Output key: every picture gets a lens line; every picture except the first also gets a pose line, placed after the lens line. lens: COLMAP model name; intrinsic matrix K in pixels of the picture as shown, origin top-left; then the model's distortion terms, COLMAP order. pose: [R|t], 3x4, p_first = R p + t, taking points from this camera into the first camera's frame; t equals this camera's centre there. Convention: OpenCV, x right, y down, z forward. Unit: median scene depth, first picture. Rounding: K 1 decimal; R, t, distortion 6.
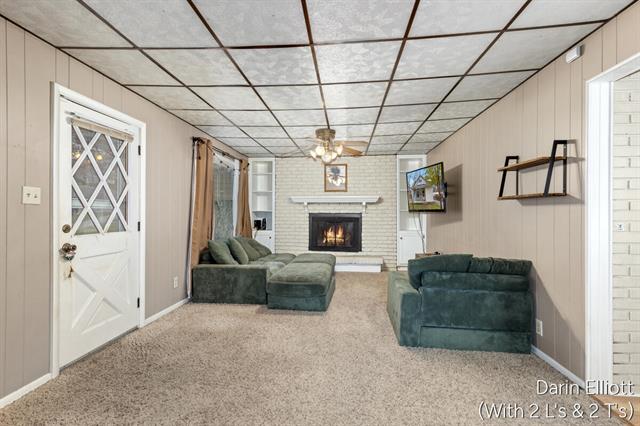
lens RADIAL K [[291.5, 0, 319.1], [0, 291.5, 214.7], [0, 0, 1]] dist [-0.000211, -0.001661]
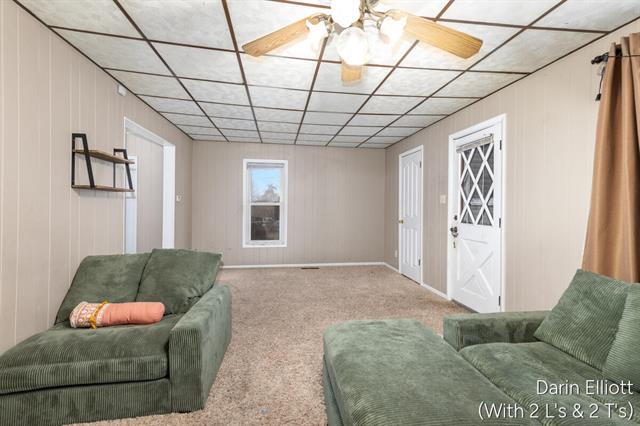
lens RADIAL K [[291.5, 0, 318.9], [0, 291.5, 206.2], [0, 0, 1]] dist [-0.000211, -0.001661]
pose [[-0.972493, -0.009937, -0.232721, 0.222538], [-0.013078, 0.999843, 0.011957, -0.022021], [0.232565, 0.014671, -0.972470, 1.982030]]
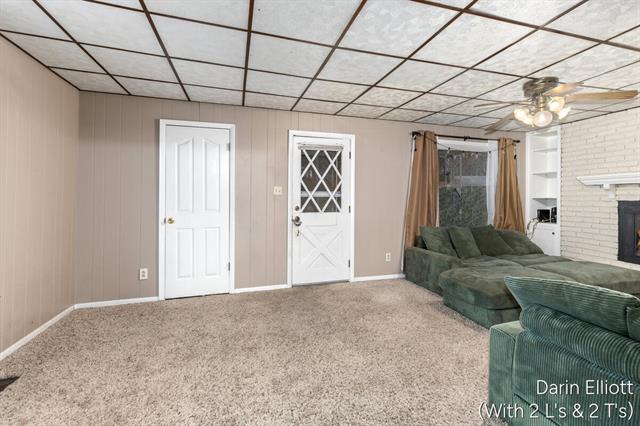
lens RADIAL K [[291.5, 0, 326.2], [0, 291.5, 199.5], [0, 0, 1]] dist [-0.000211, -0.001661]
pose [[0.370769, -0.000241, -0.928725, 0.709929], [-0.008154, 0.999961, -0.003515, -0.001876], [0.928689, 0.008876, 0.370753, 0.408697]]
